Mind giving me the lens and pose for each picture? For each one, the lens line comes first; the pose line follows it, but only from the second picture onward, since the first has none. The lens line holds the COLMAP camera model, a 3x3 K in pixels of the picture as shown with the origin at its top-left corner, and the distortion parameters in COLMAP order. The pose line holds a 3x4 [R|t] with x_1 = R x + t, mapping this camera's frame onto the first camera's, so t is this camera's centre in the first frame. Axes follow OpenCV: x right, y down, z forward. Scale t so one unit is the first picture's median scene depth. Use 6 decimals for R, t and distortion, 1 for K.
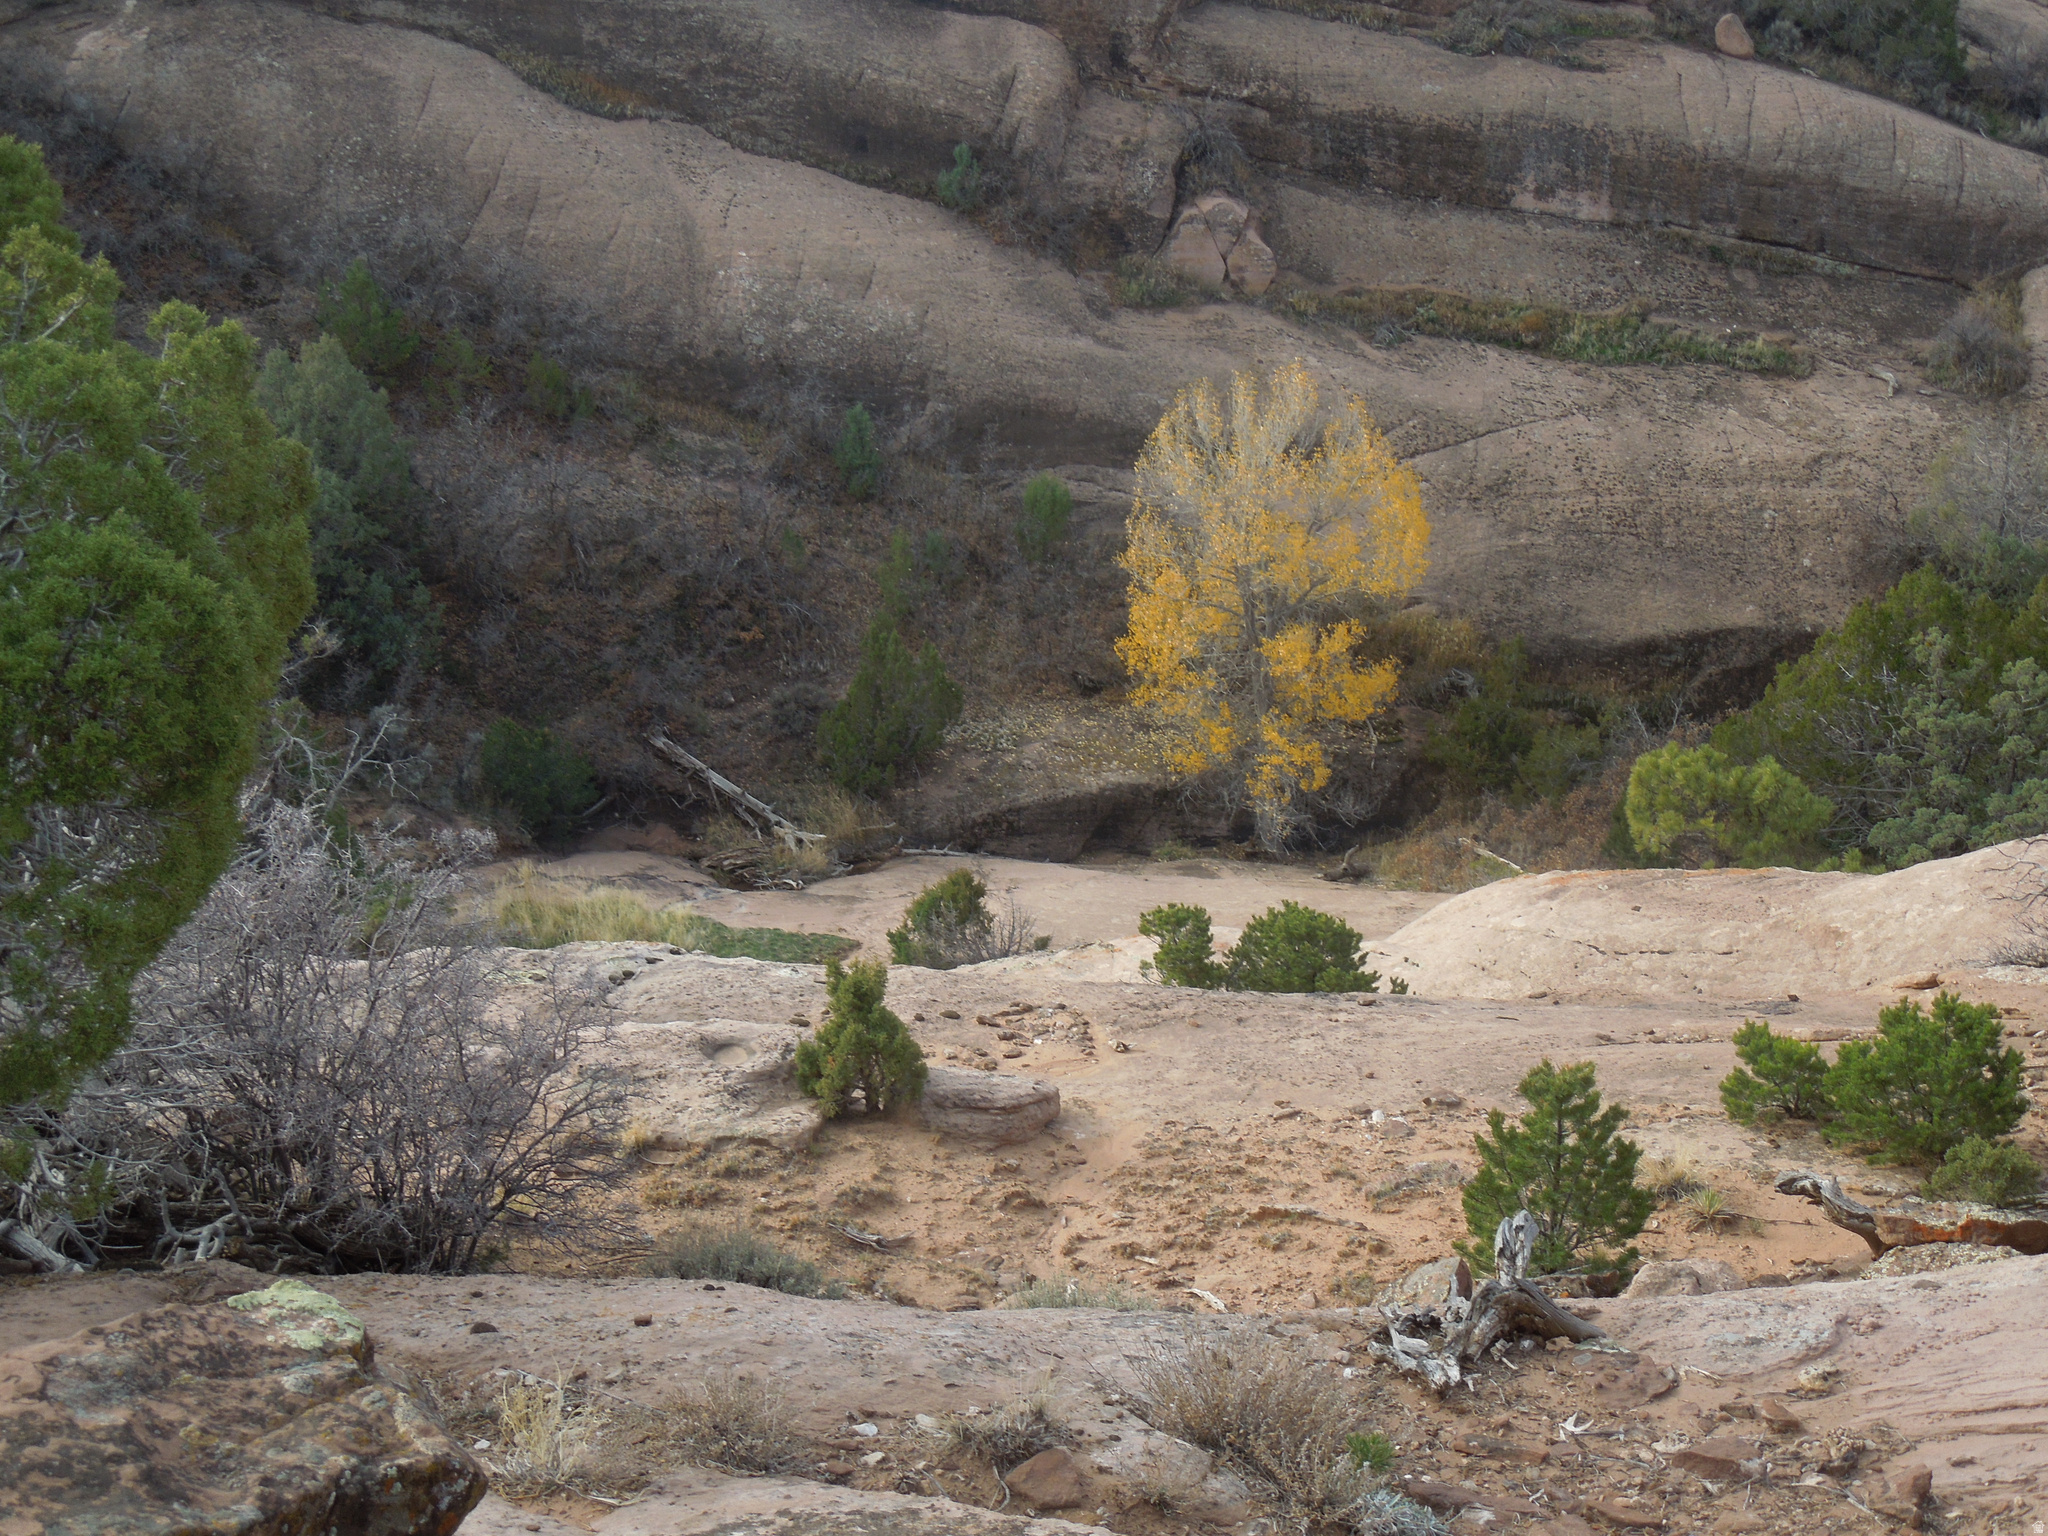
lens RADIAL K [[3254.5, 0, 1065.1], [0, 3254.5, 773.6], [0, 0, 1]] dist [-0.090411, 0.095290]
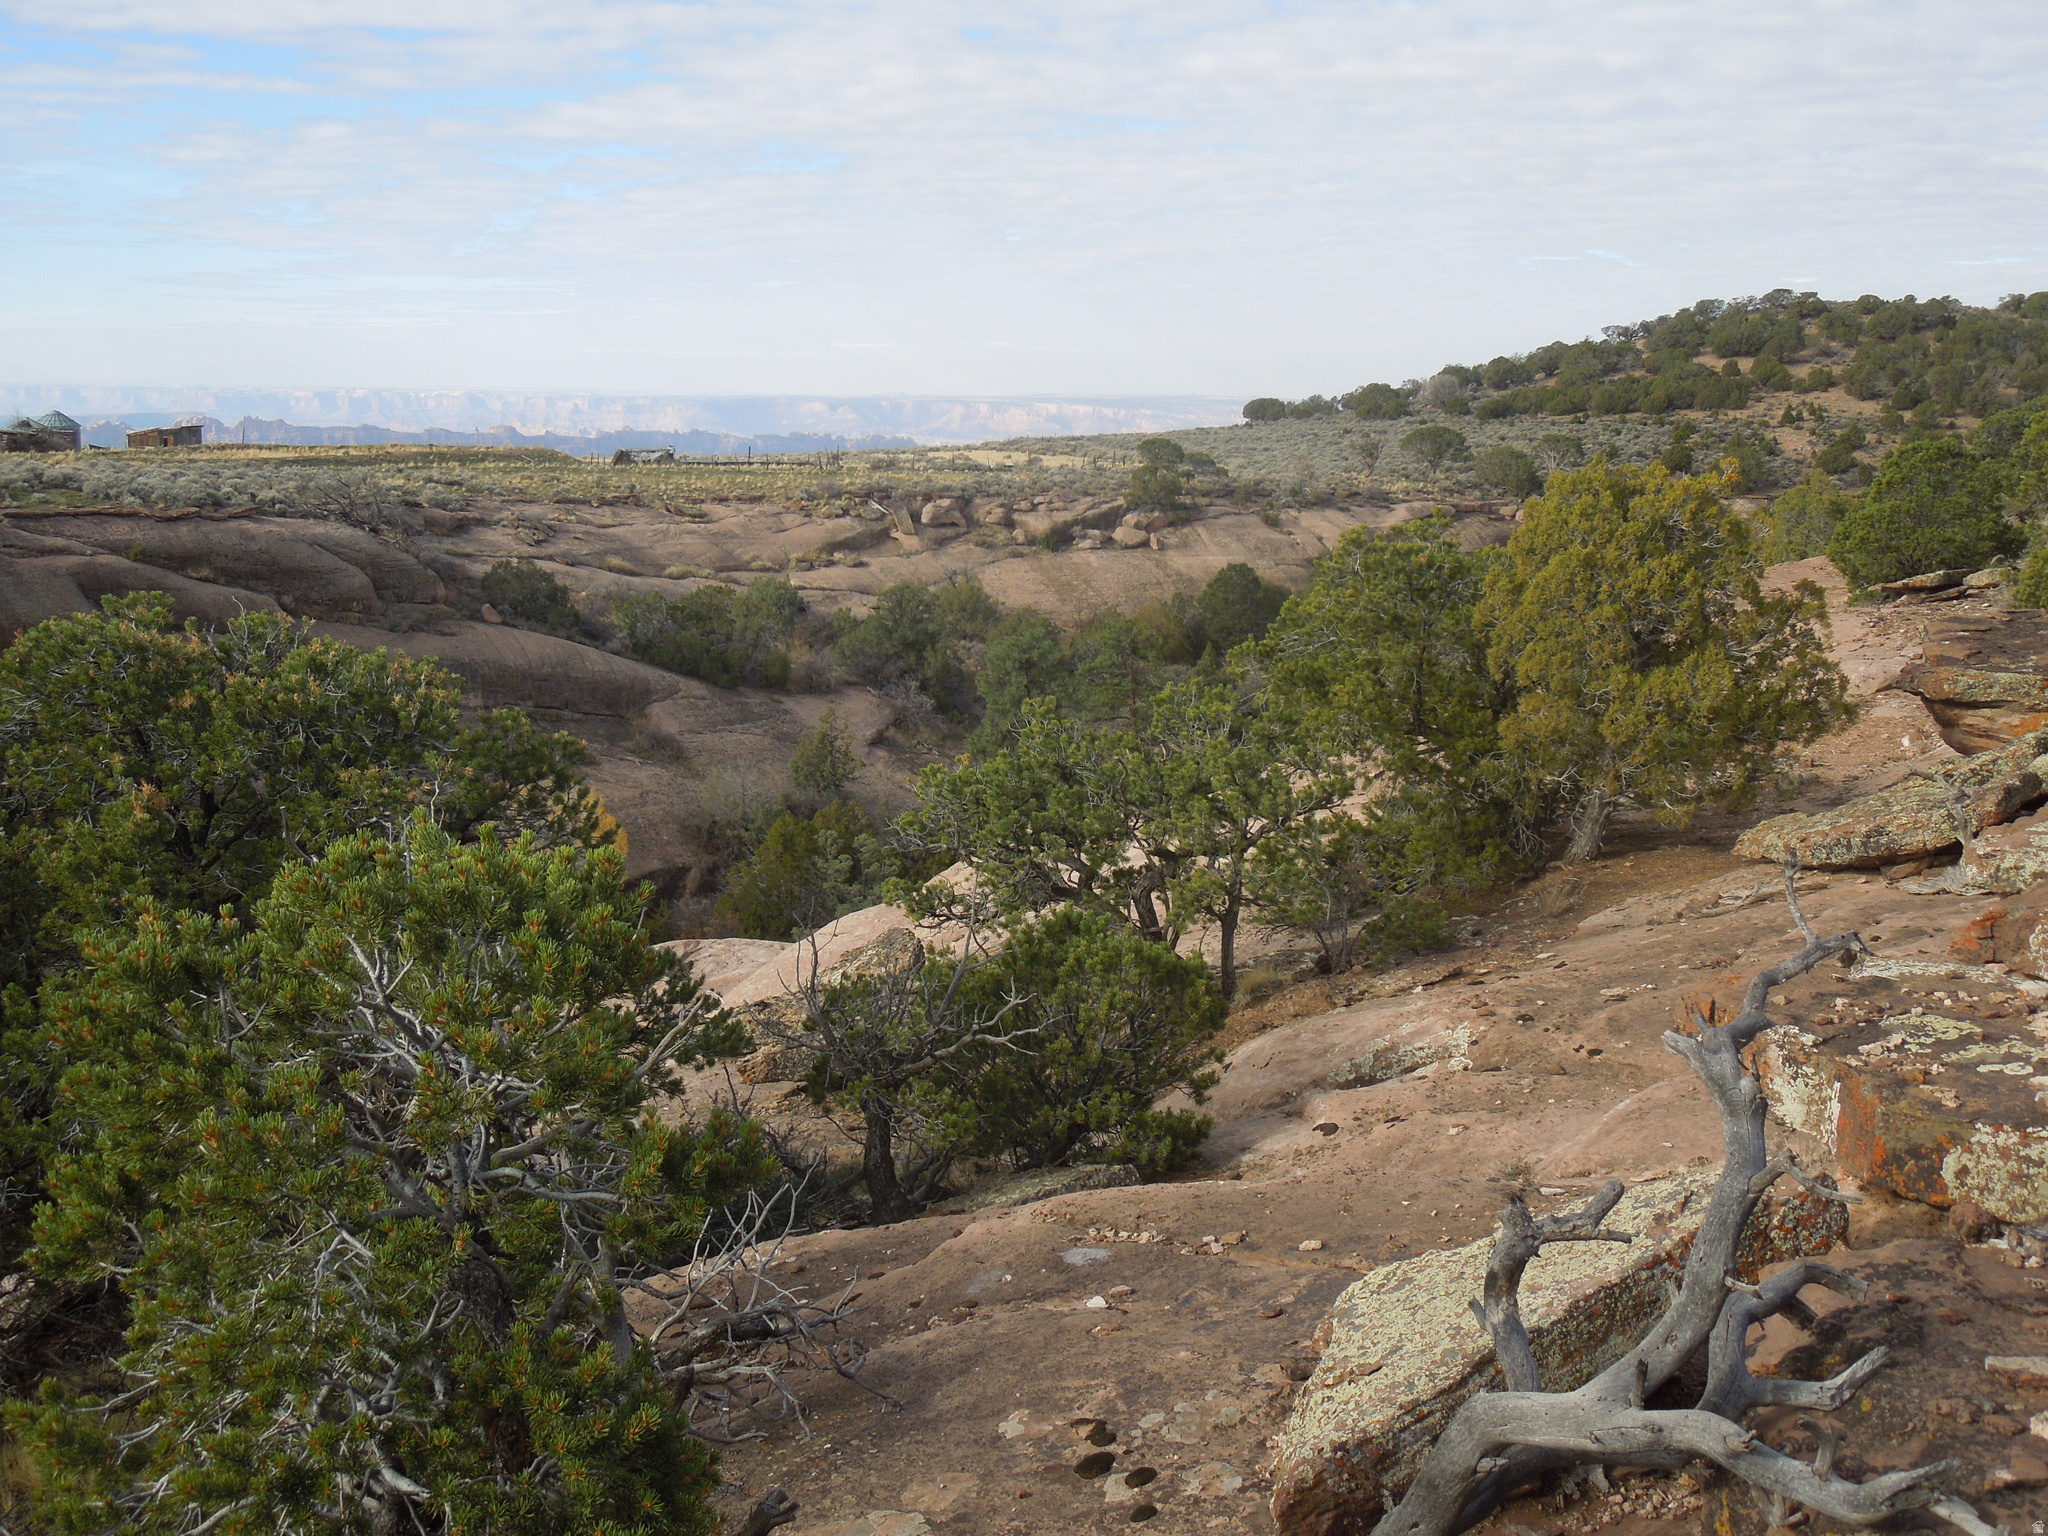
lens RADIAL K [[2351.7, 0, 1037.7], [0, 2351.7, 762.0], [0, 0, 1]] dist [-0.042706, 0.009361]
pose [[0.640408, -0.123405, 0.758056, -0.780019], [0.252450, 0.965987, -0.056017, 0.036482], [-0.725359, 0.227245, 0.649780, -0.217292]]
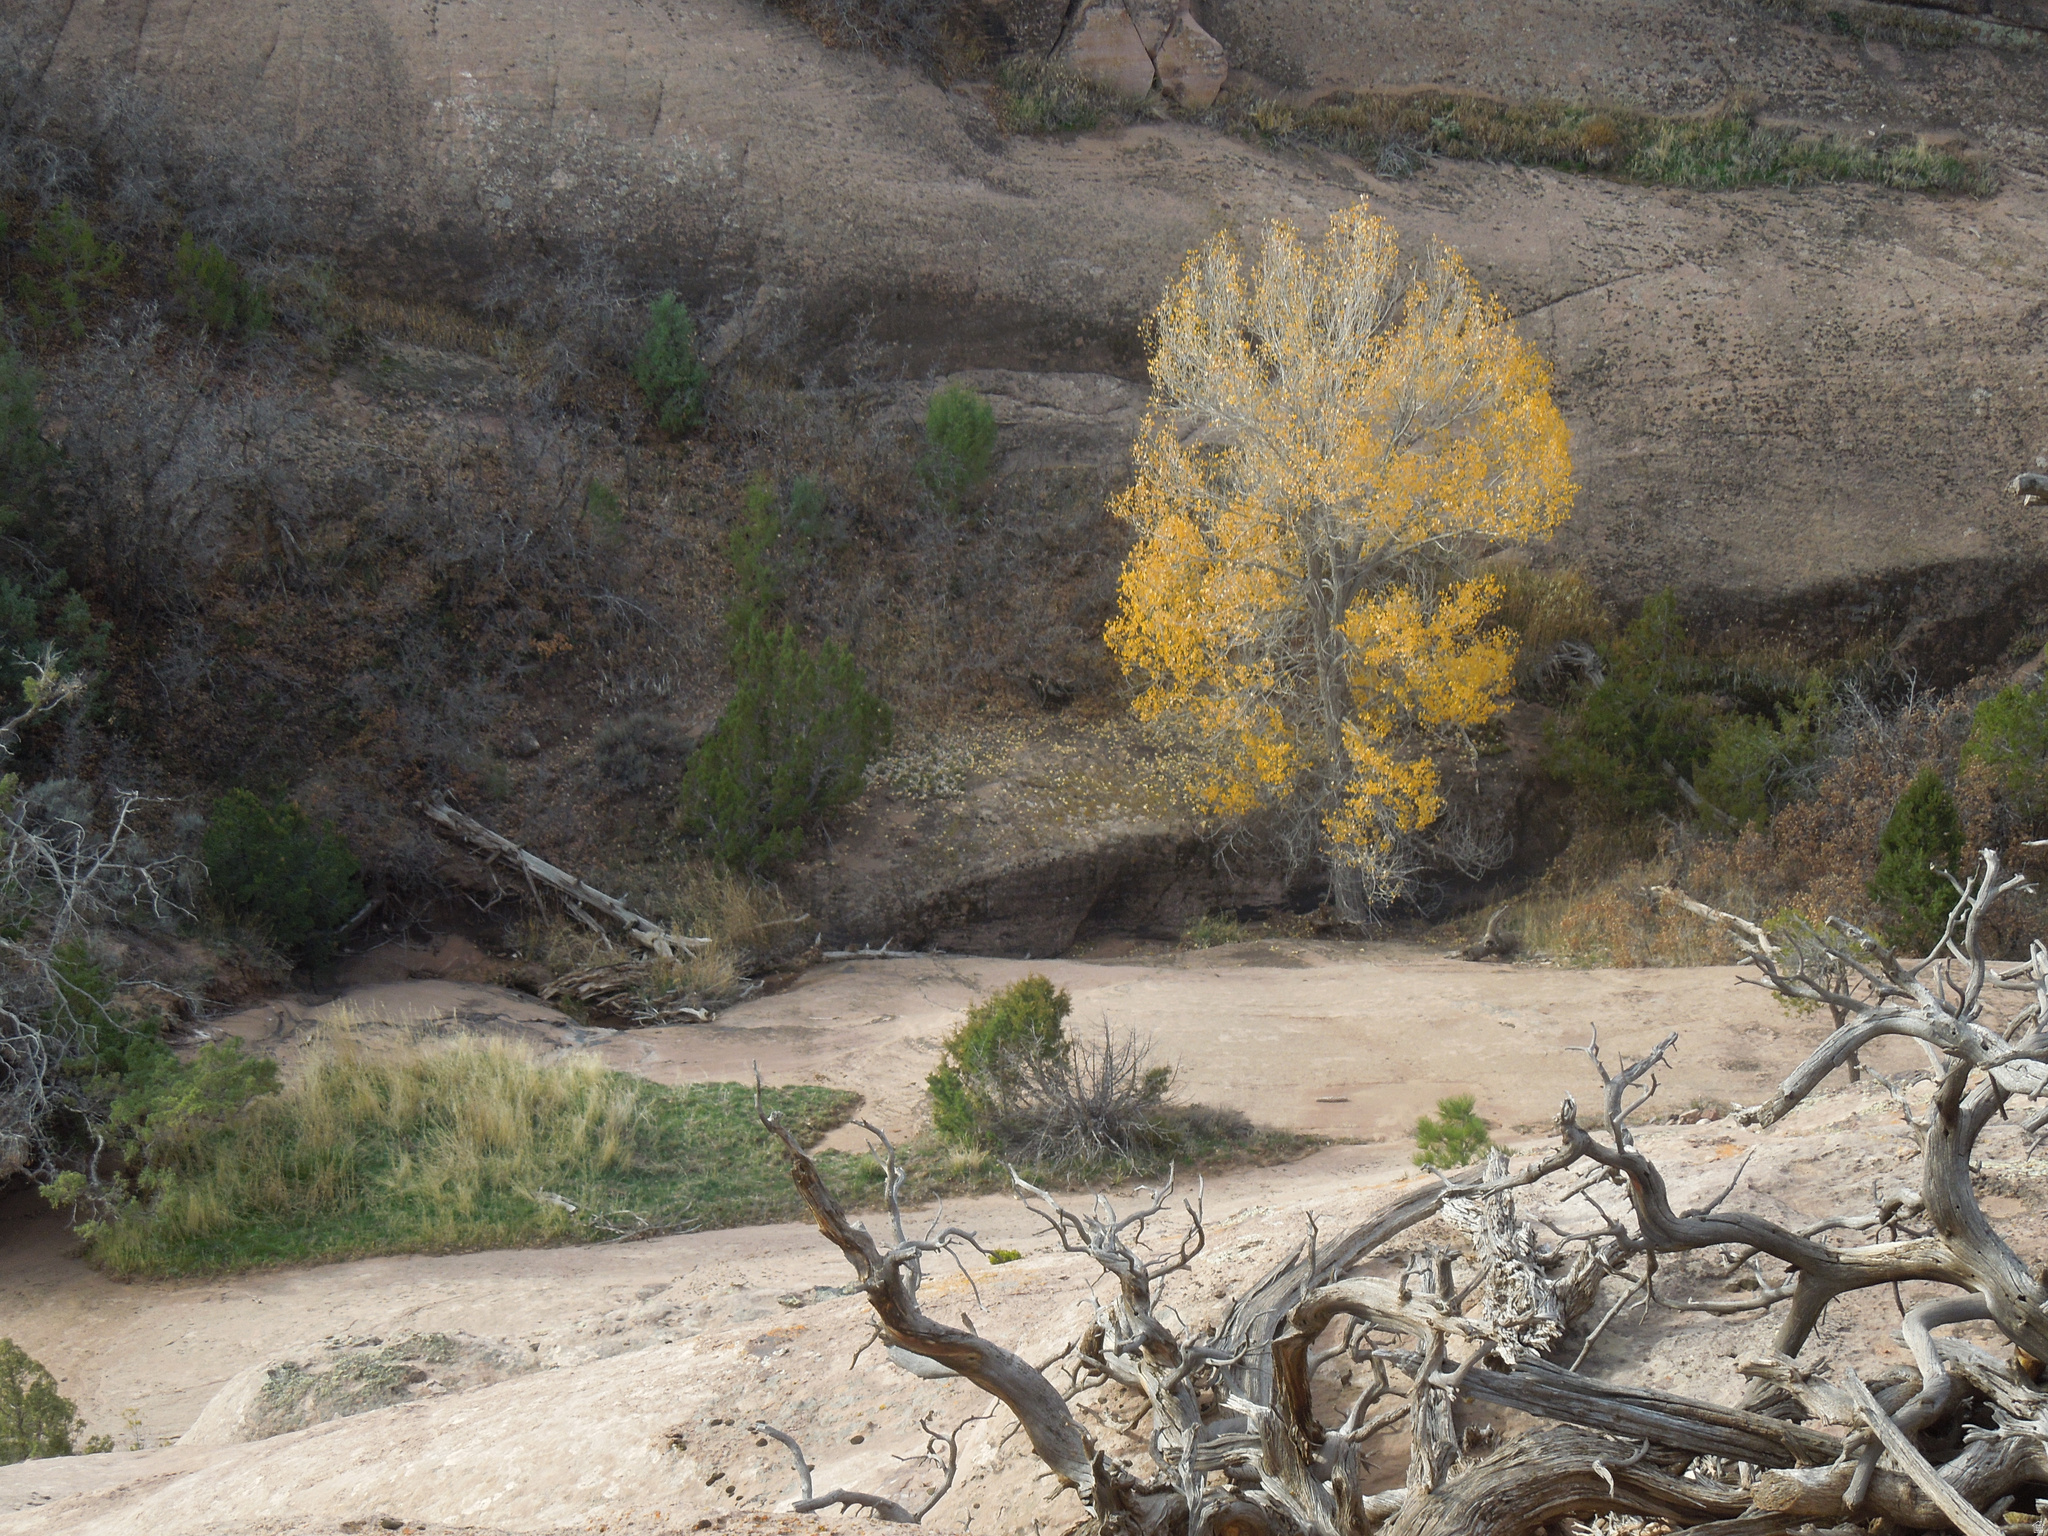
lens RADIAL K [[4734.1, 0, 1068.2], [0, 4734.1, 774.0], [0, 0, 1]] dist [-0.022293, 0.172344]
pose [[0.990046, -0.055666, 0.129267, -0.108197], [0.056891, 0.998364, -0.005799, -0.004288], [-0.128733, 0.013096, 0.991593, 0.023360]]
